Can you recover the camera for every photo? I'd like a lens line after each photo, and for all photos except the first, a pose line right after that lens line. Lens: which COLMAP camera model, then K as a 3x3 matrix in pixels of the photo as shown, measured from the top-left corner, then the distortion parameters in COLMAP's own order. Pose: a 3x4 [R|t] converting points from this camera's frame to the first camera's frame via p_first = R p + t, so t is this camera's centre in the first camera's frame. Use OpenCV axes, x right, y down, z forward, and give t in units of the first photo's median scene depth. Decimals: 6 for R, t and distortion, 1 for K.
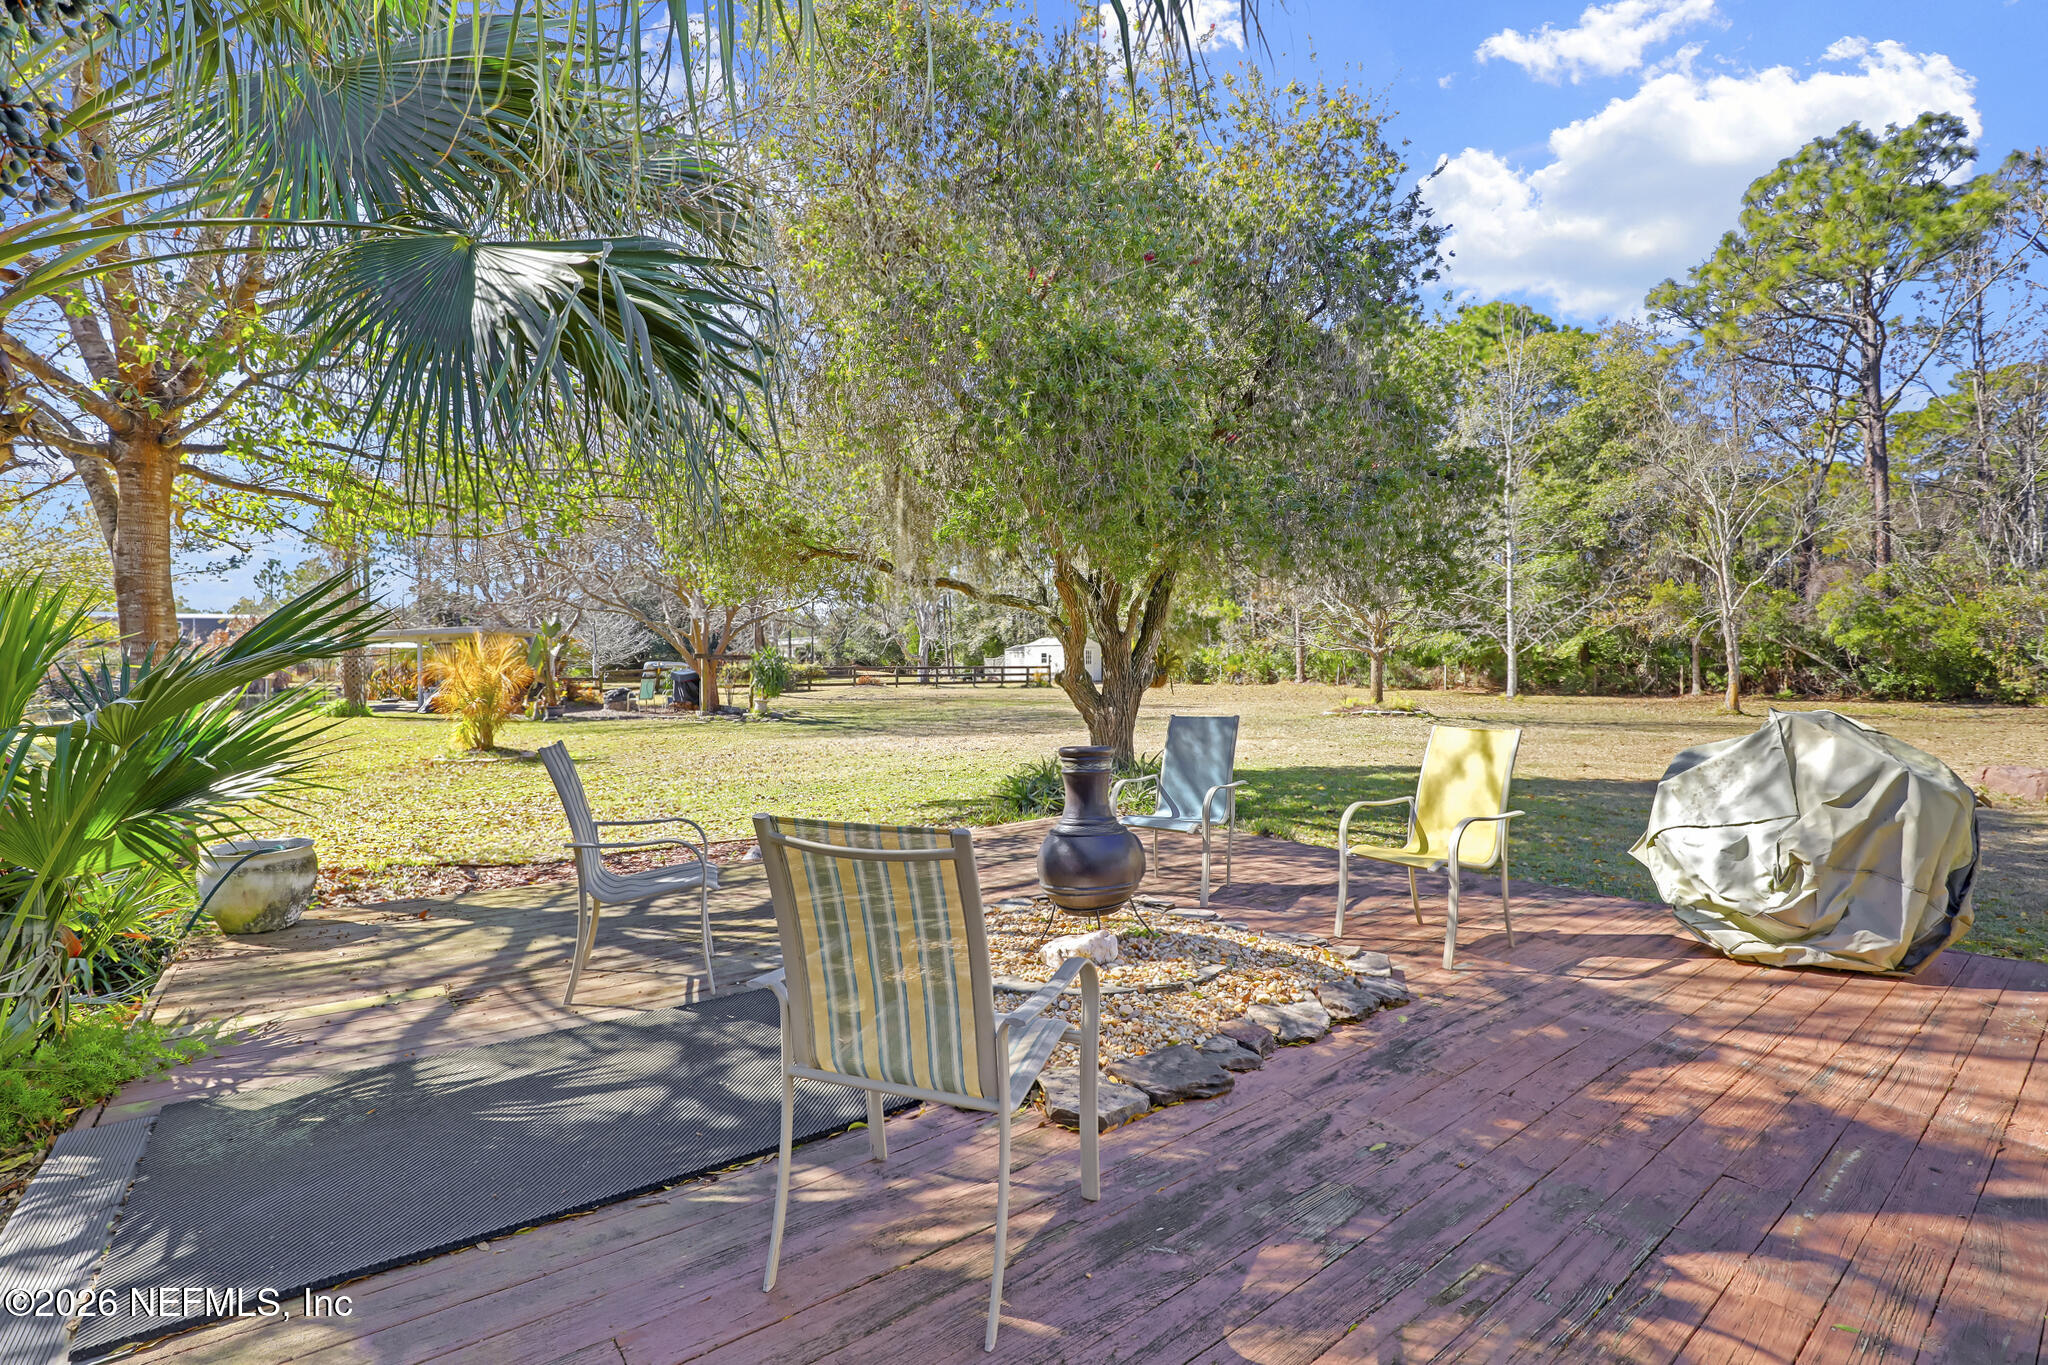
lens RADIAL K [[962.8, 0, 1024.0], [0, 962.8, 682.5], [0, 0, 1]] dist [-0.020987, 0.000695]
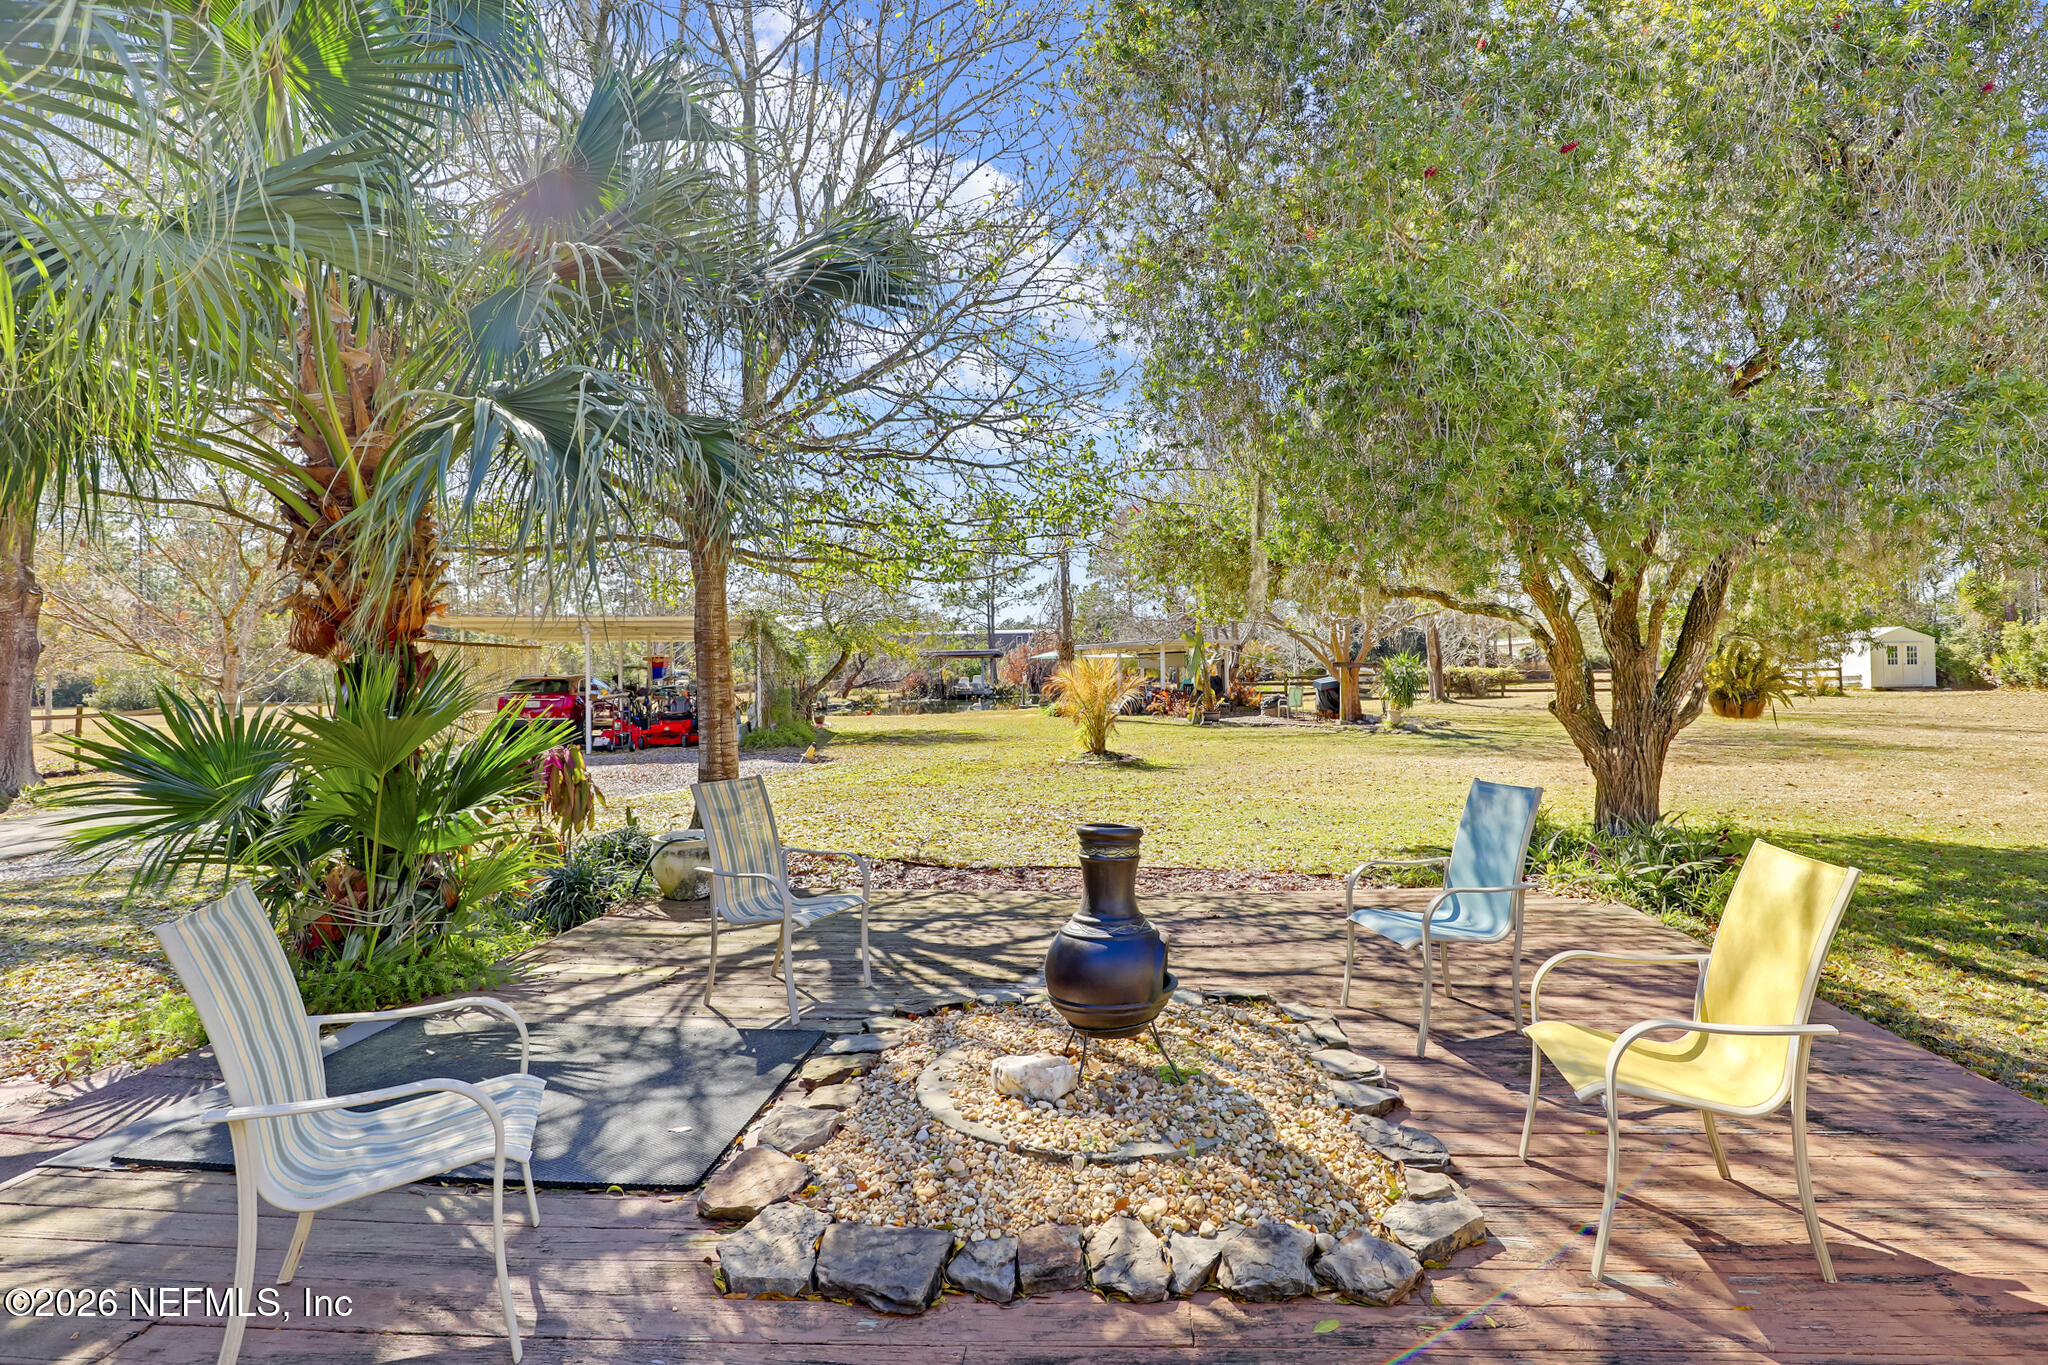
lens RADIAL K [[962.8, 0, 1024.0], [0, 962.8, 682.5], [0, 0, 1]] dist [-0.020987, 0.000695]
pose [[0.768791, 0.000859, -0.639499, 0.096871], [-0.003734, 0.999988, -0.003146, -0.009278], [0.639489, 0.004806, 0.768785, 0.056956]]
